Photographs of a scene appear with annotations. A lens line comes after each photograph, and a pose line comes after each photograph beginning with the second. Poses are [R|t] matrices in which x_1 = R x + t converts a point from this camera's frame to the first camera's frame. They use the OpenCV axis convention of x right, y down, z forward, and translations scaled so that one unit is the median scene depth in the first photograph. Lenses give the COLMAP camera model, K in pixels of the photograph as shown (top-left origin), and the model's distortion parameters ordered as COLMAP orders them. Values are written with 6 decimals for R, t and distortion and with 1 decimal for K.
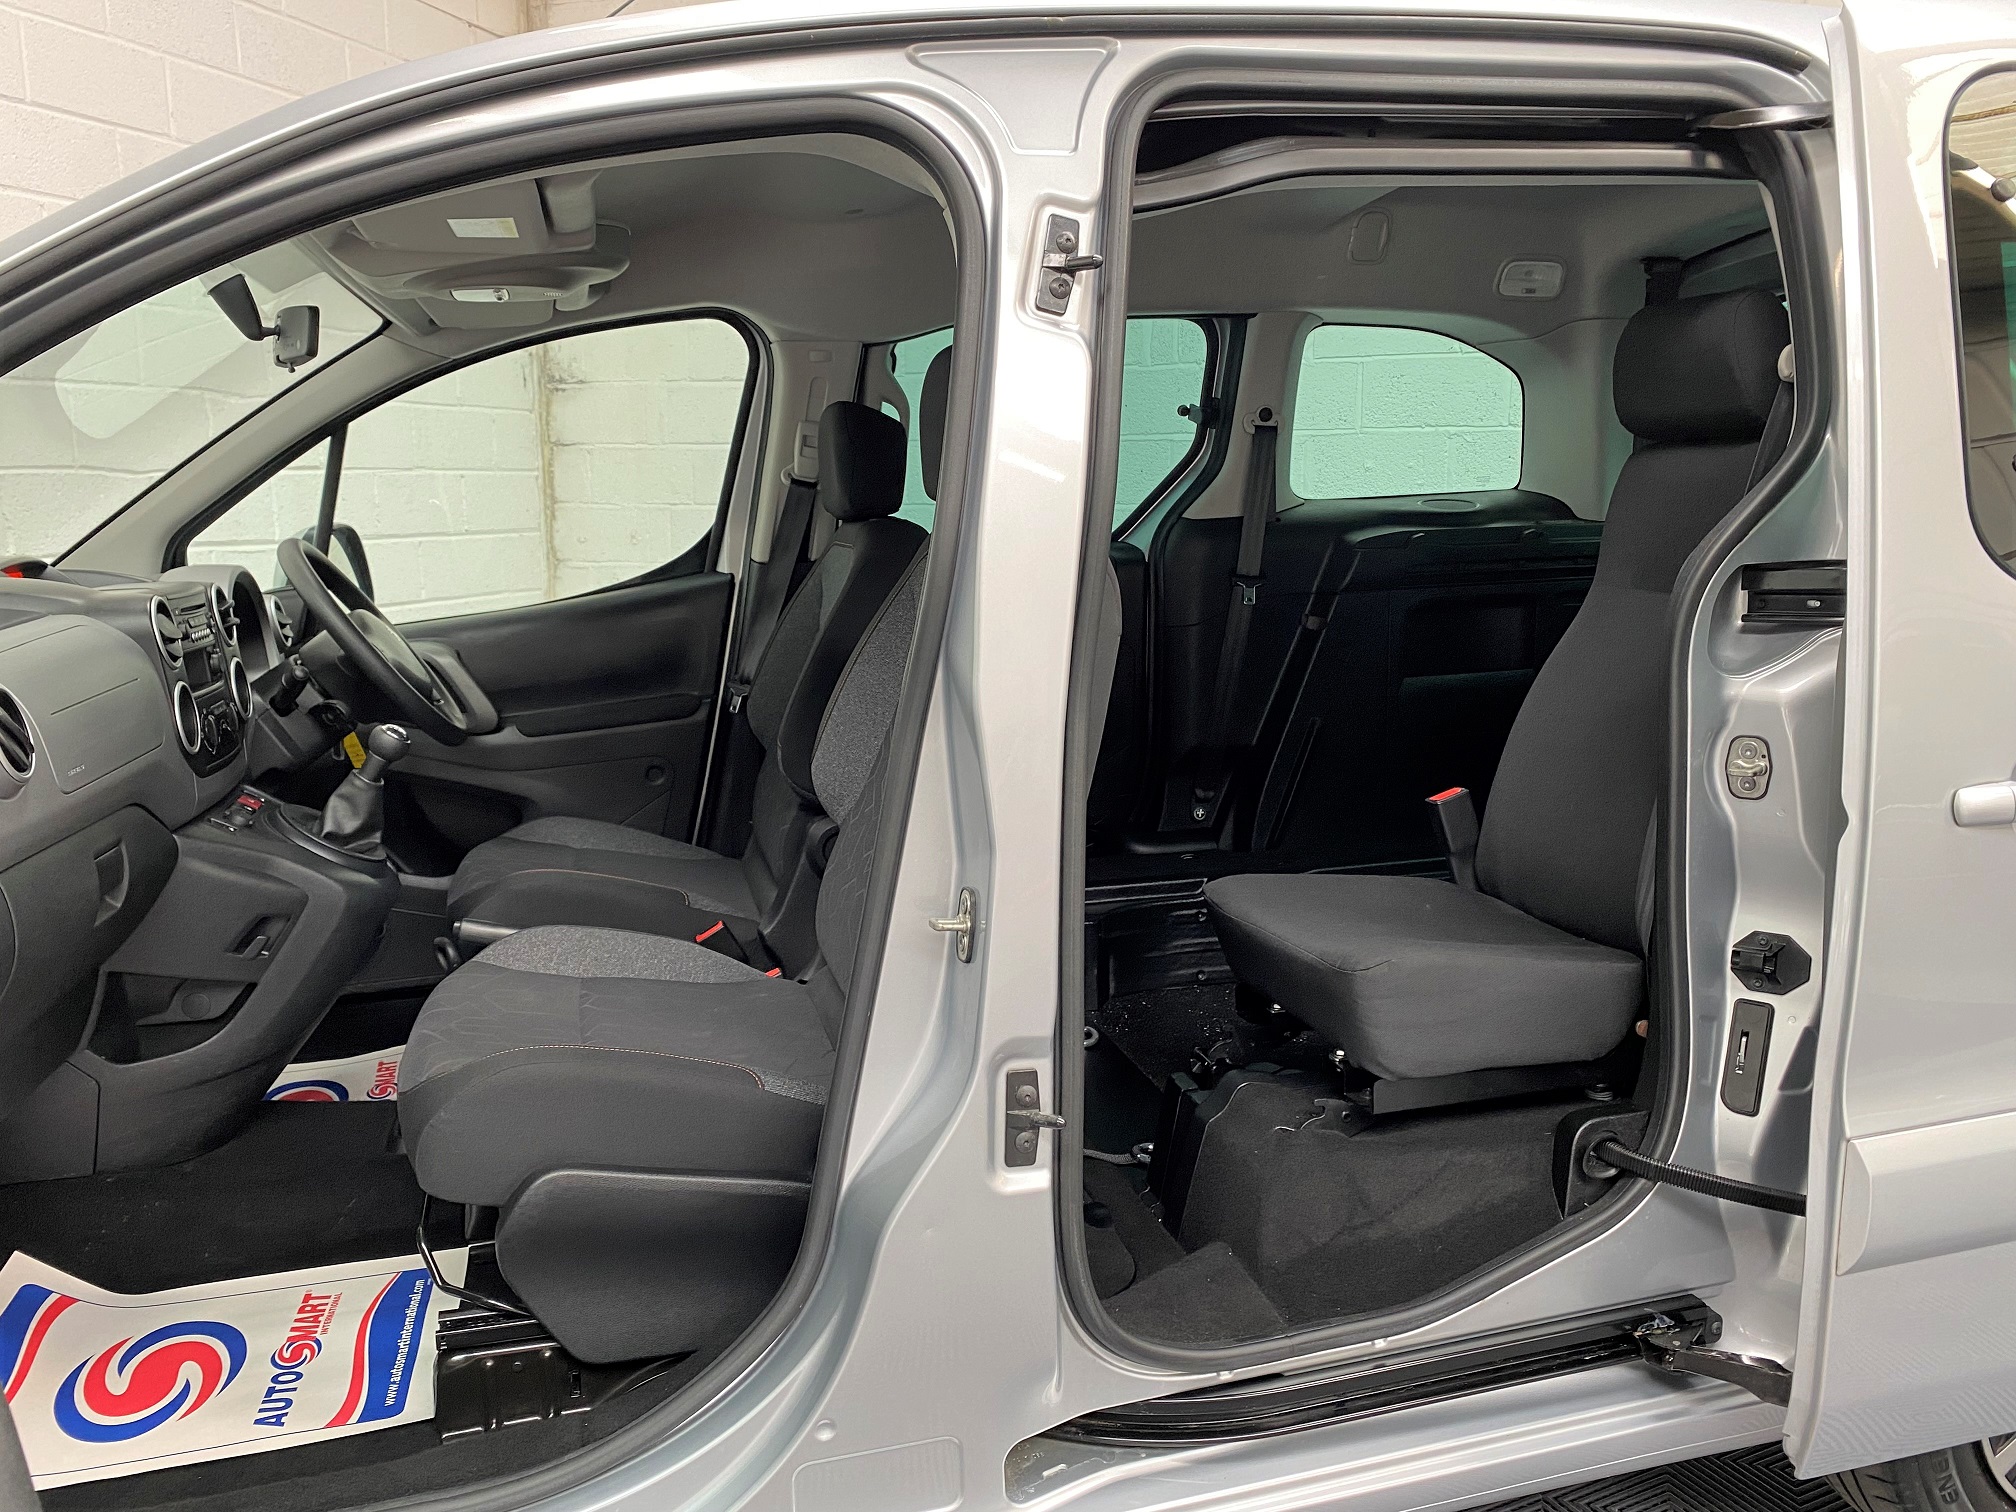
lens RADIAL K [[1573.9, 0, 986.5], [0, 1573.9, 742.3], [0, 0, 1]] dist [0.059594, -0.067412]
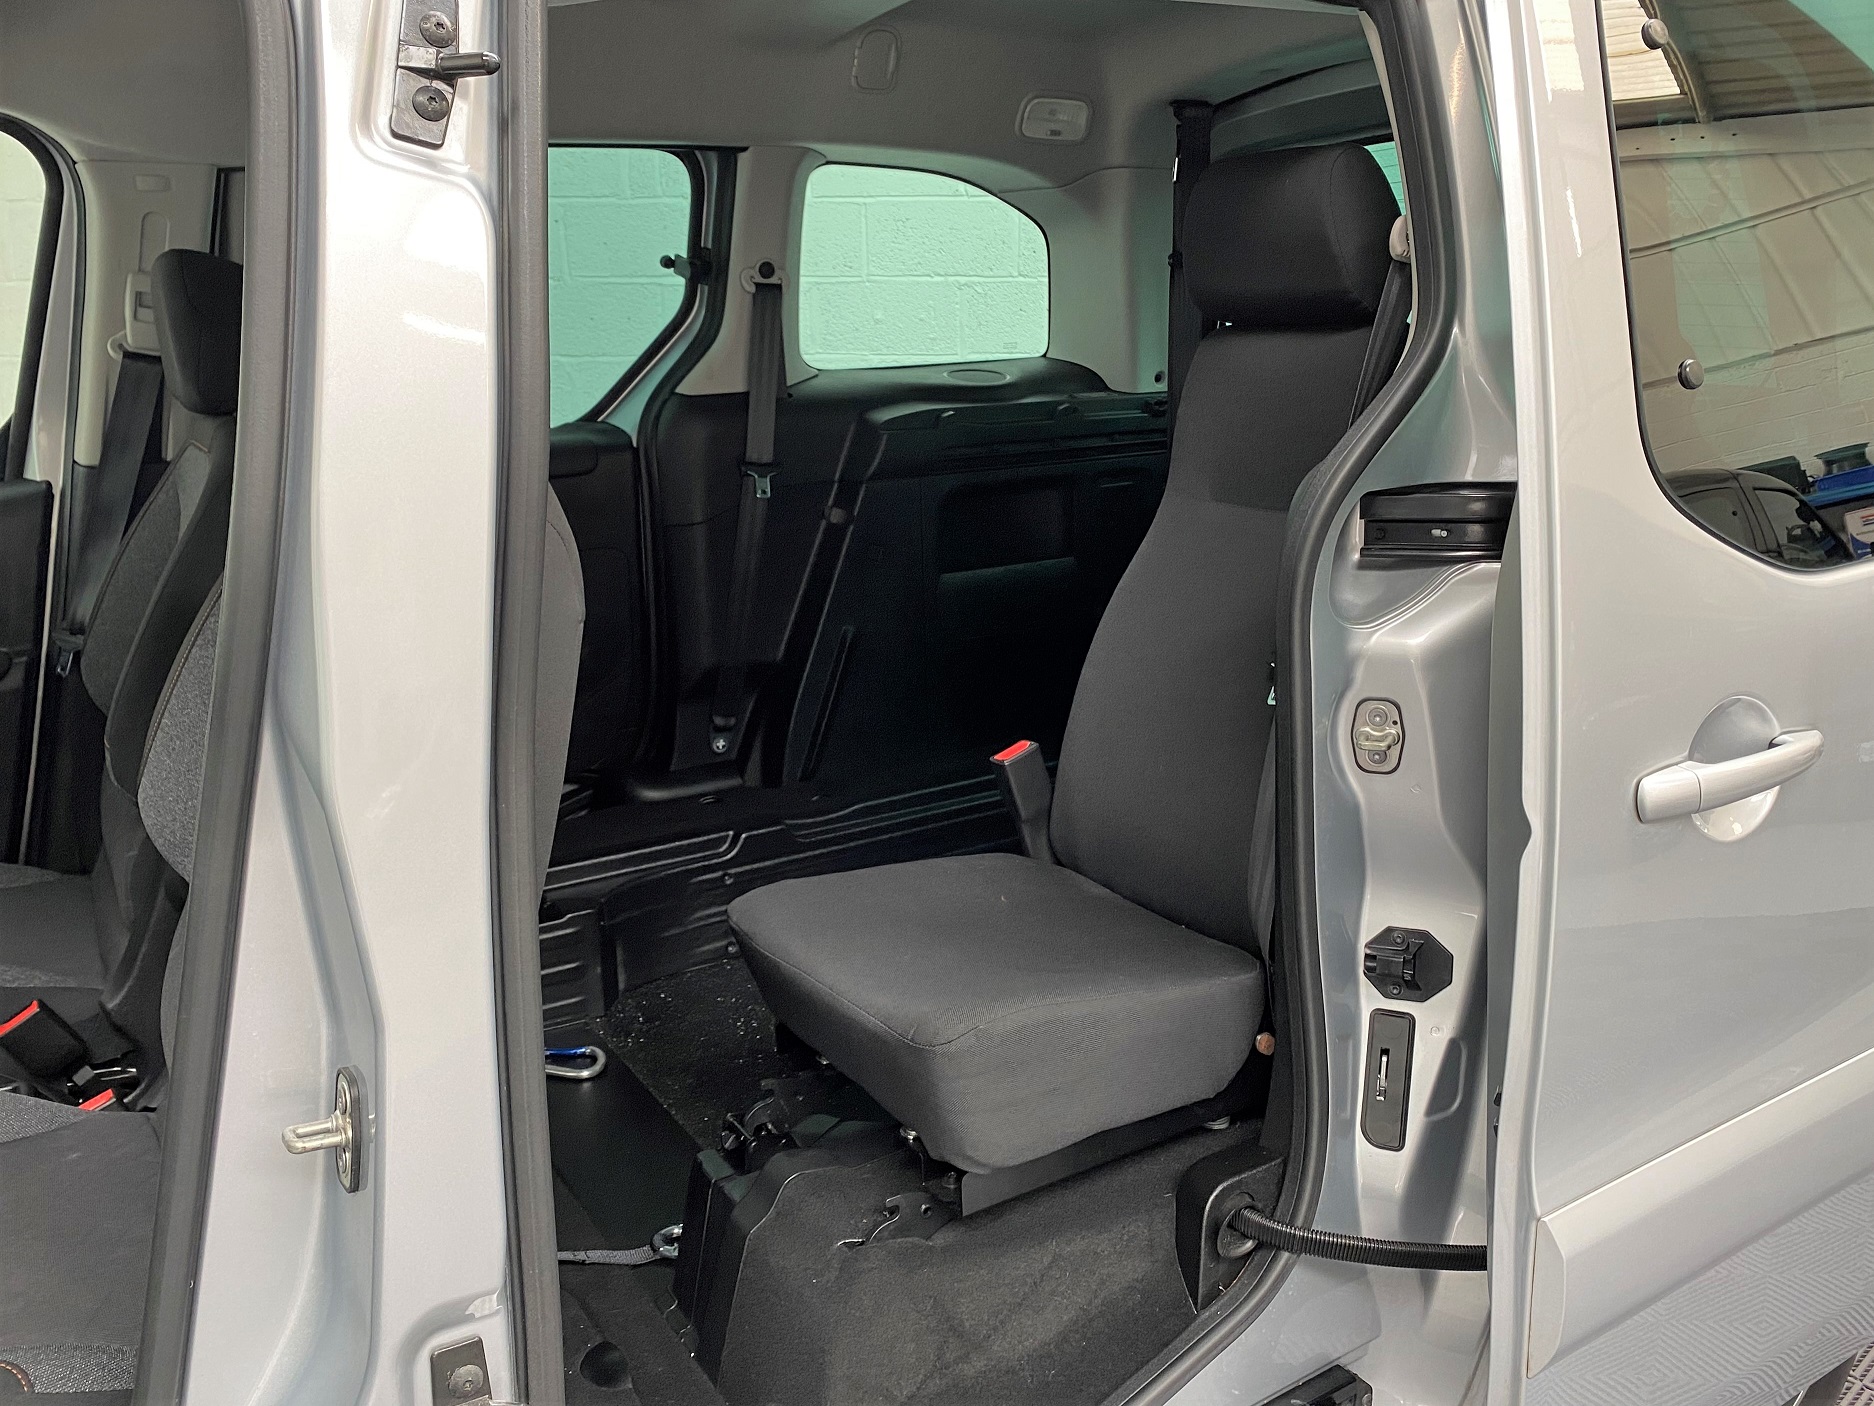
lens RADIAL K [[1557.7, 0, 993.6], [0, 1557.7, 656.4], [0, 0, 1]] dist [0.080138, -0.088854]
pose [[0.951209, -0.066171, 0.301368, 0.029658], [0.050111, 0.996896, 0.060724, -0.052657], [-0.304451, -0.042659, 0.951572, 0.180533]]
